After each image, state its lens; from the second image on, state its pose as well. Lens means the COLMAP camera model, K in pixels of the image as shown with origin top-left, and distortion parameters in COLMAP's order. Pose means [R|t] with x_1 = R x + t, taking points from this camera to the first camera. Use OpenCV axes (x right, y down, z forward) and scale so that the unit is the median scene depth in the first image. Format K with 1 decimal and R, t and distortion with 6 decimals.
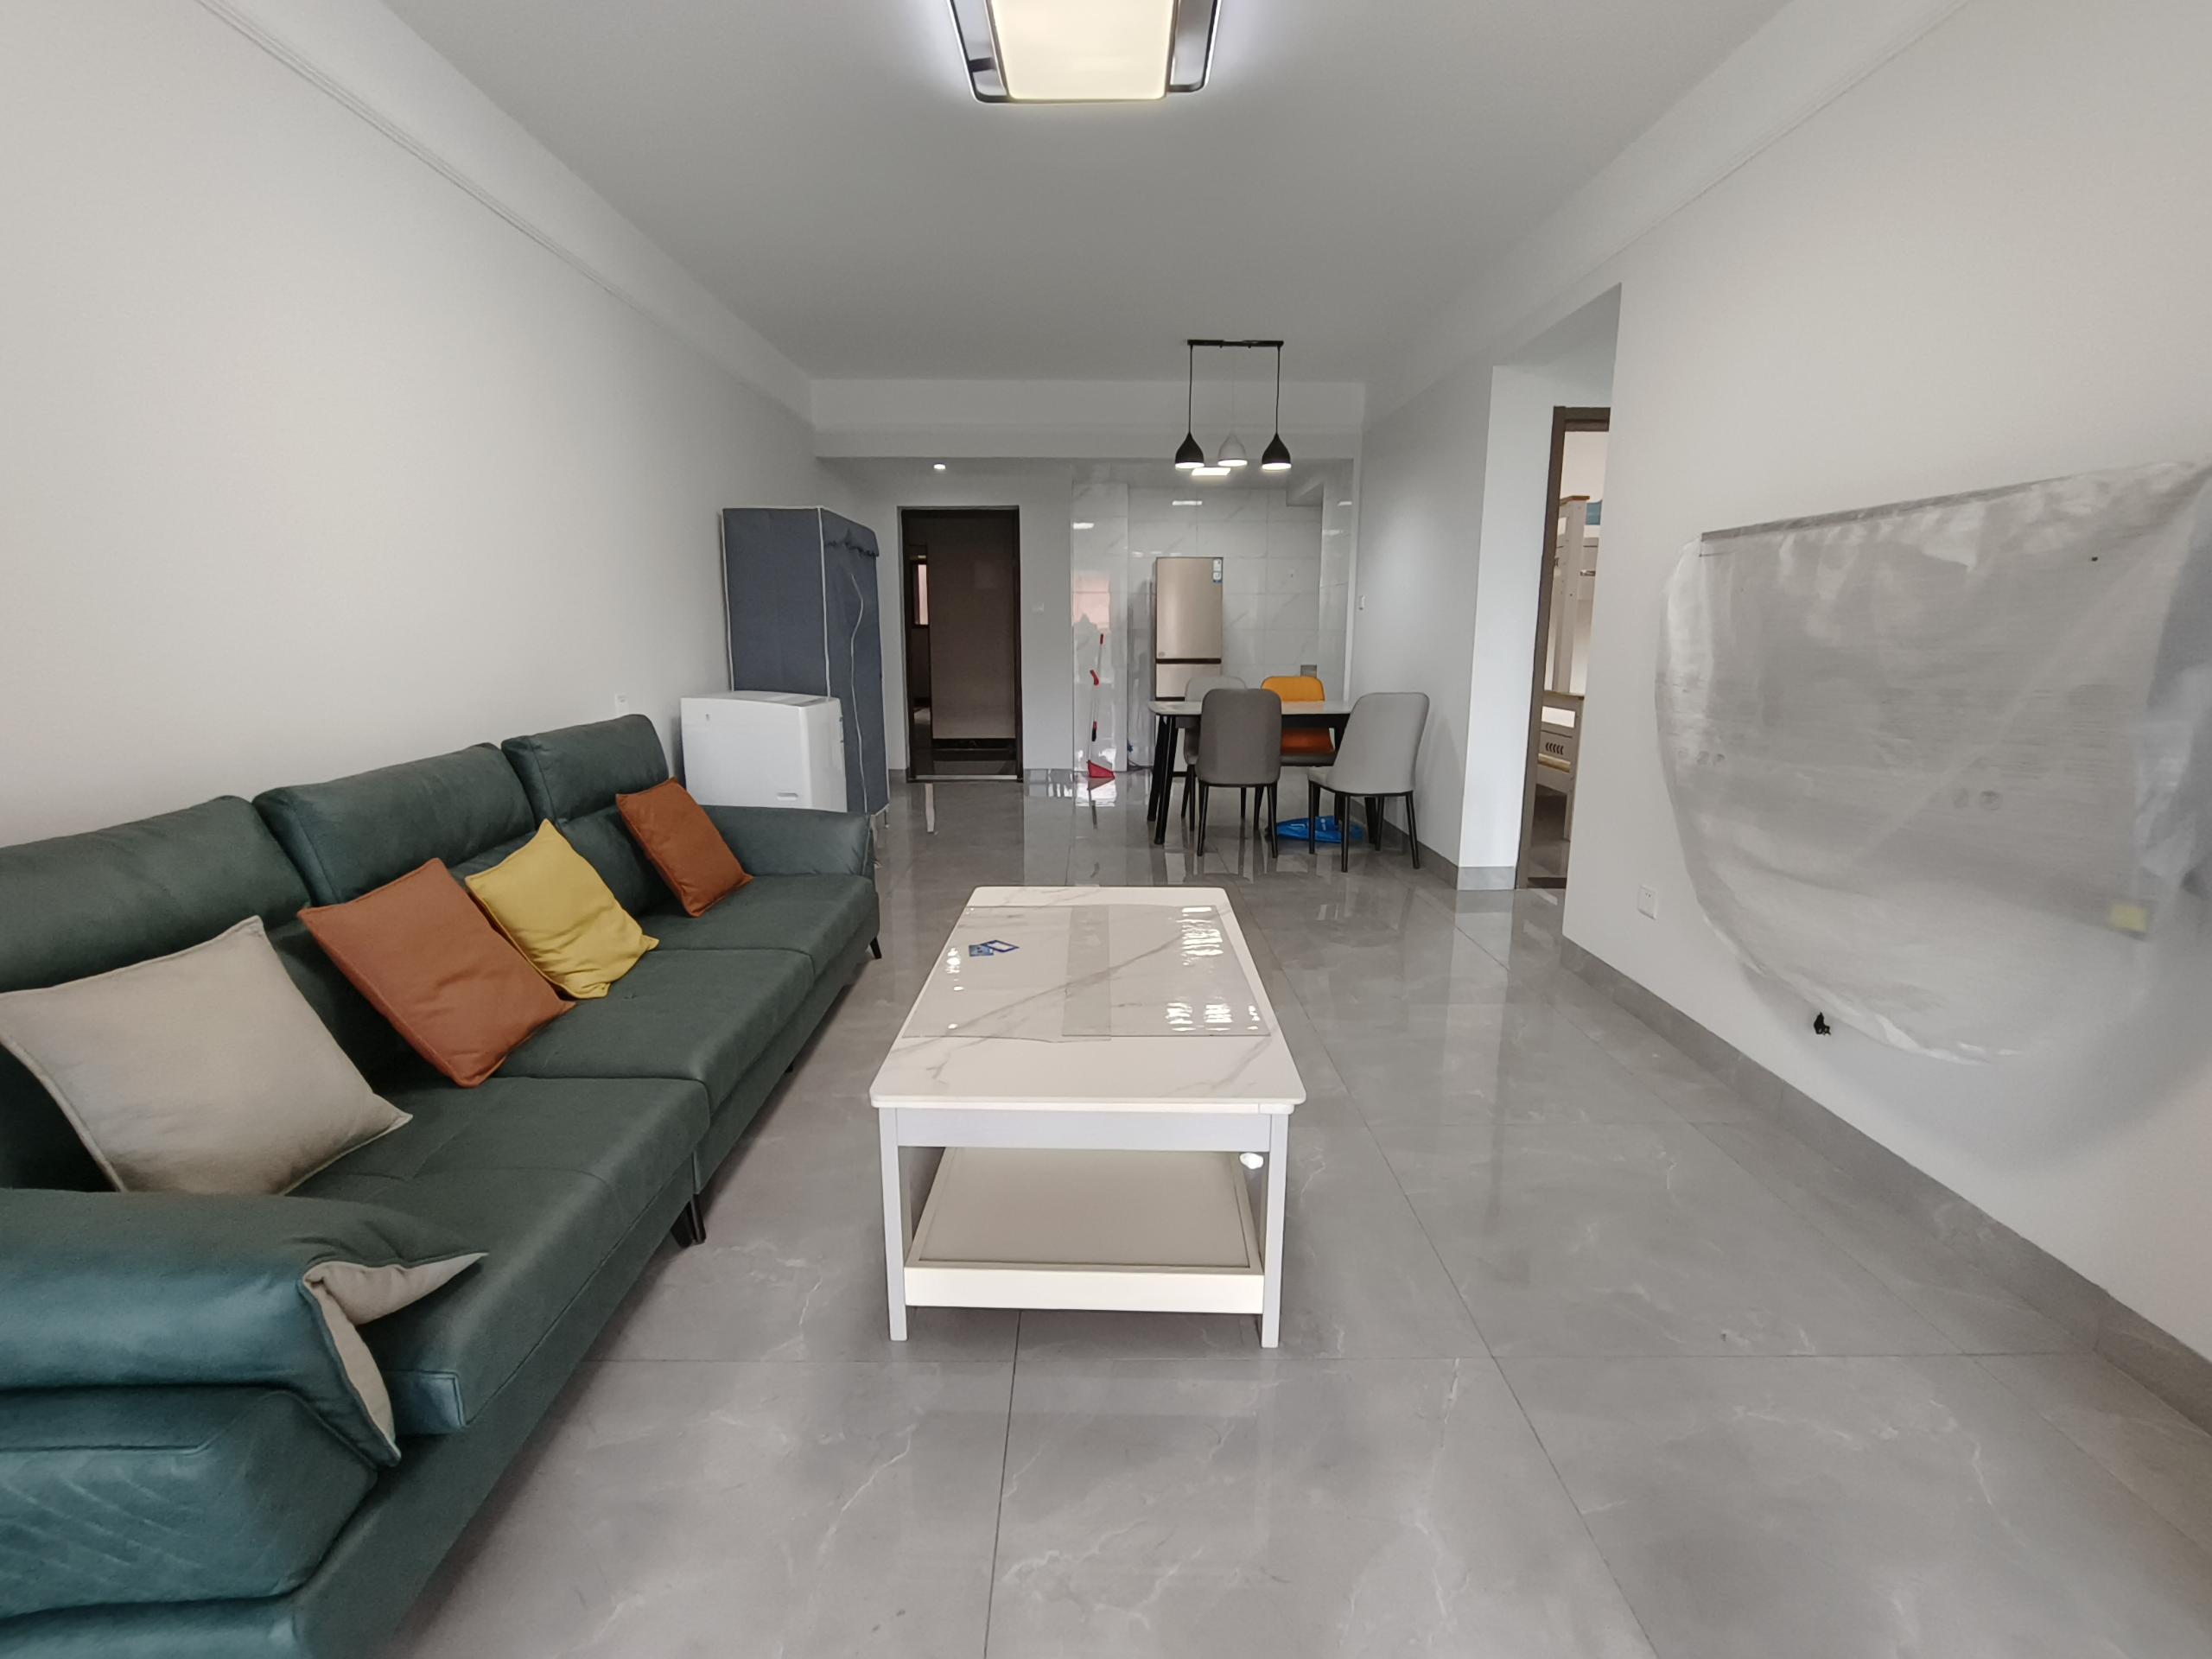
lens RADIAL K [[1012.3, 0, 1103.3], [0, 1012.3, 830.2], [0, 0, 1]] dist [-0.020826, 0.001963]
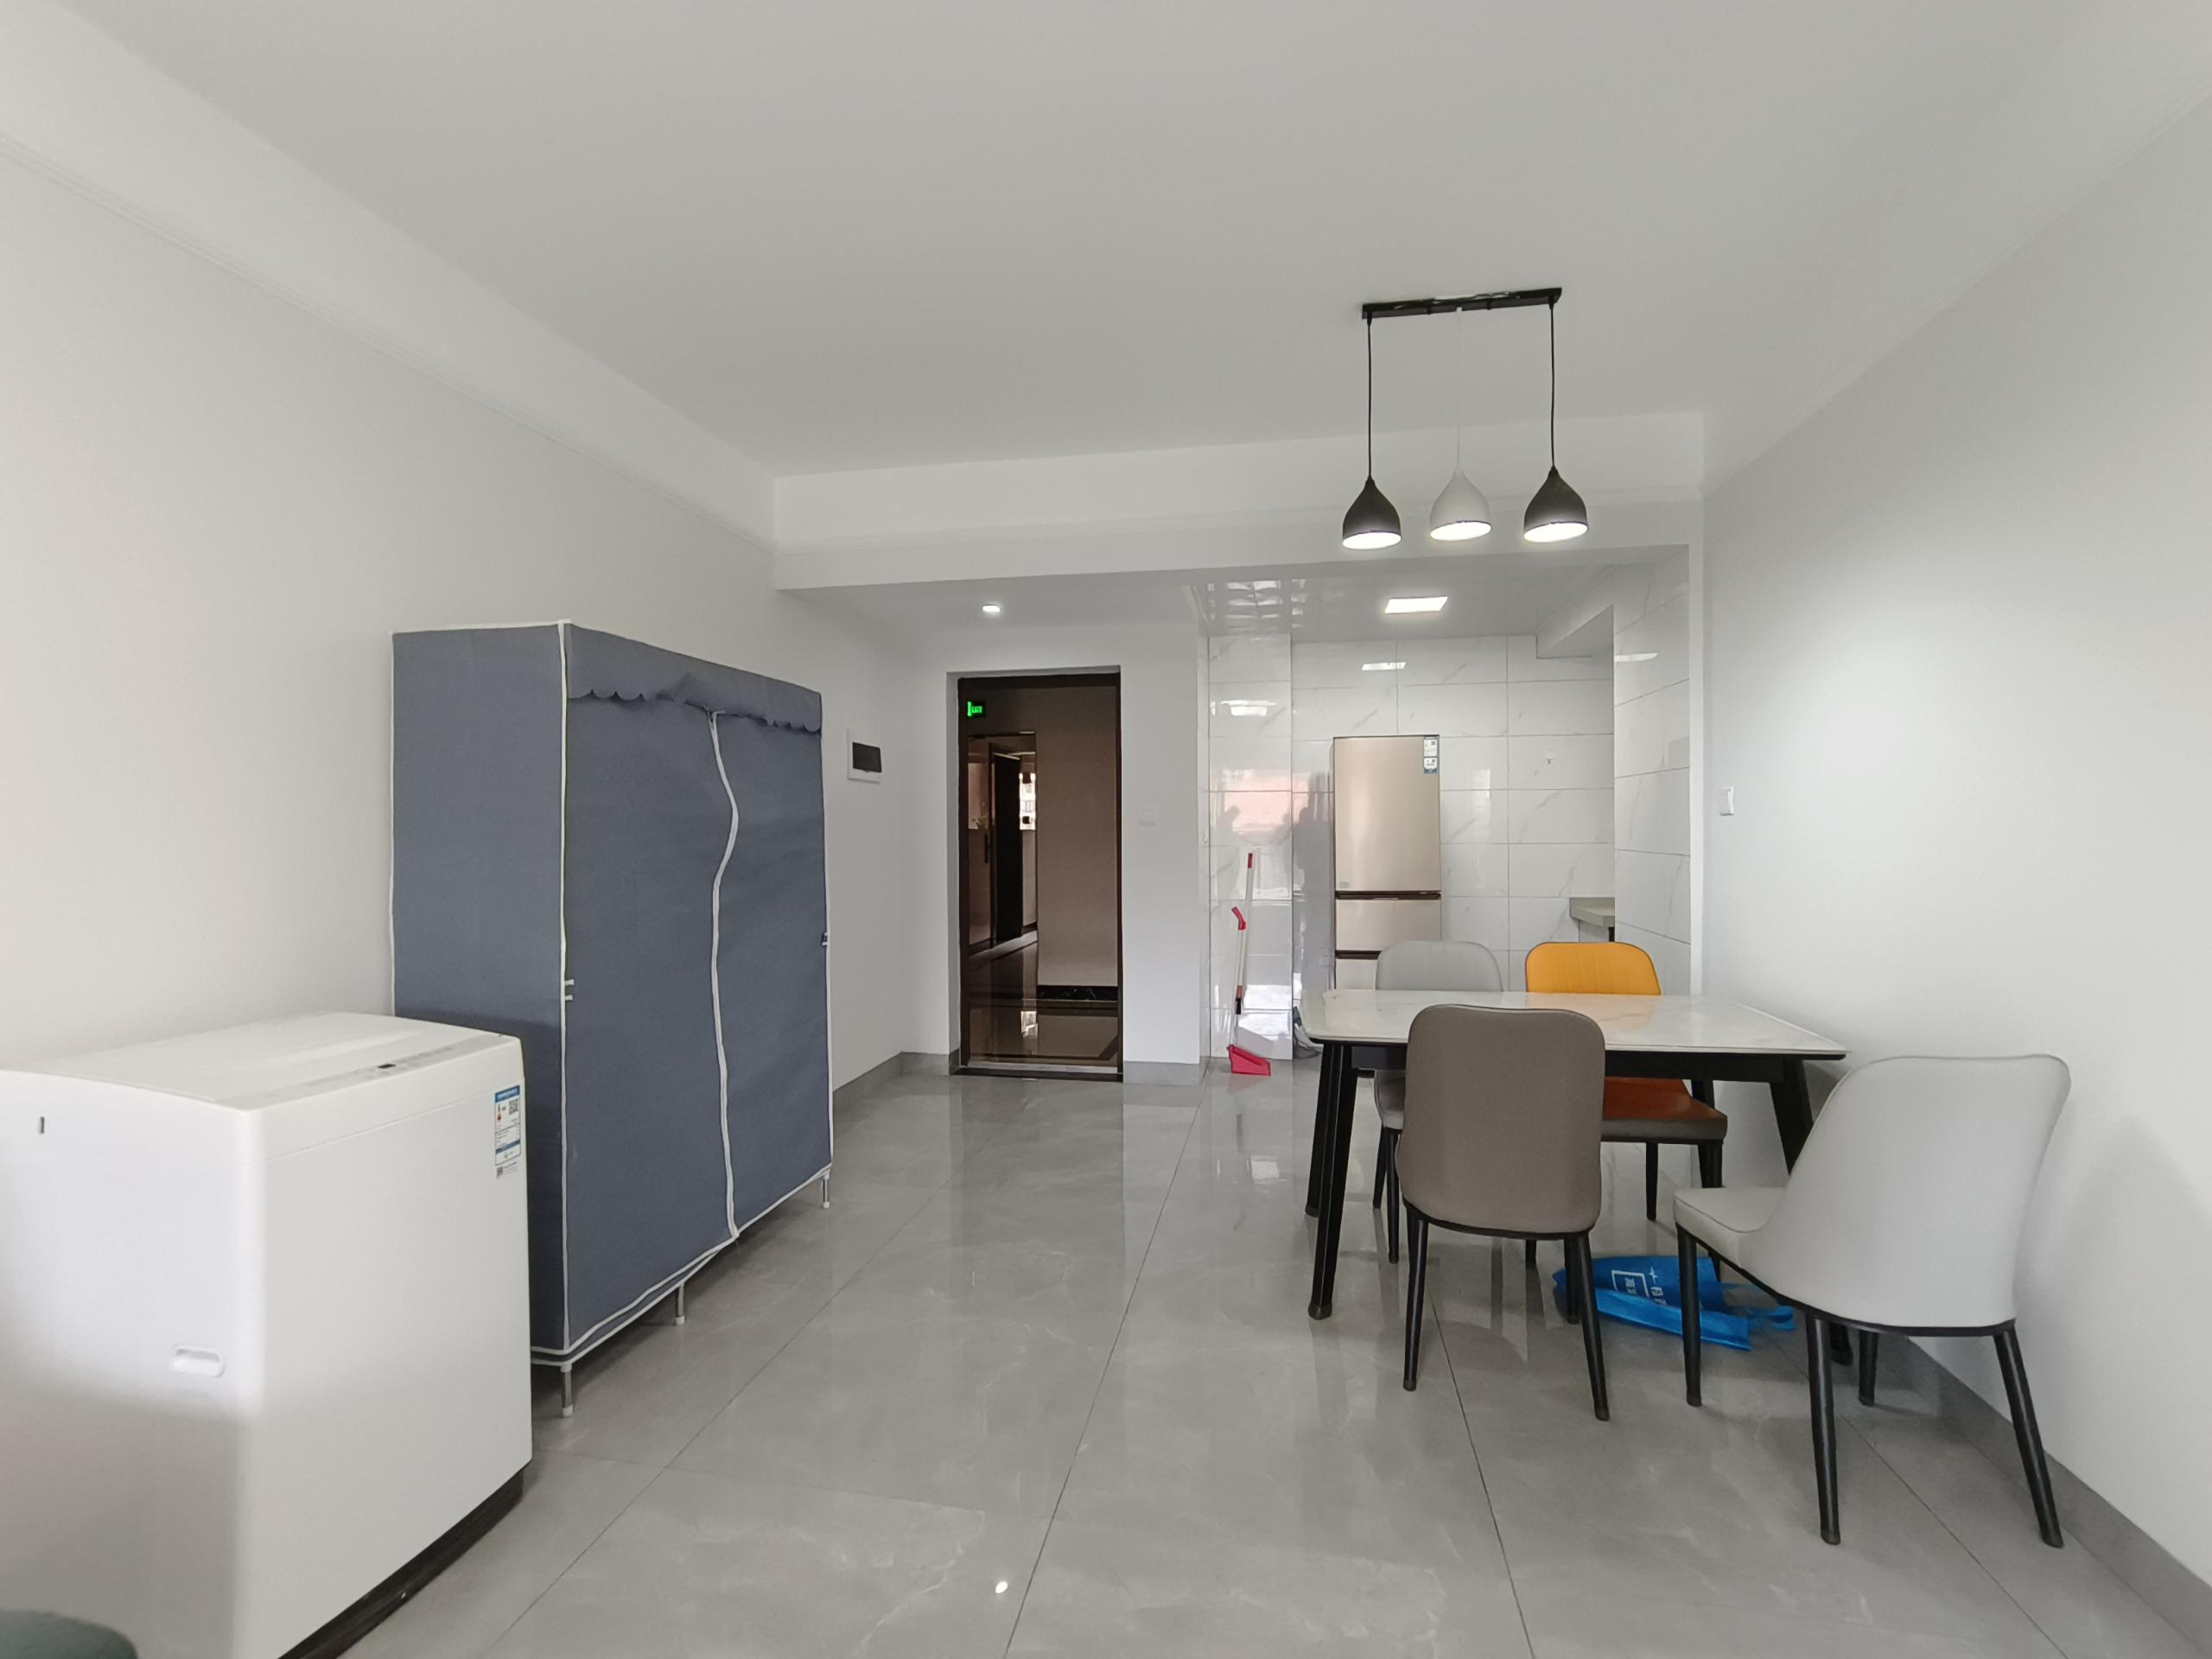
lens RADIAL K [[1012.3, 0, 1110.5], [0, 1012.3, 822.9], [0, 0, 1]] dist [-0.020826, 0.001963]
pose [[0.981389, -0.005912, -0.191939, 0.040832], [-0.032305, 0.980198, -0.195366, -0.093102], [0.189293, 0.197931, 0.961765, 0.397230]]
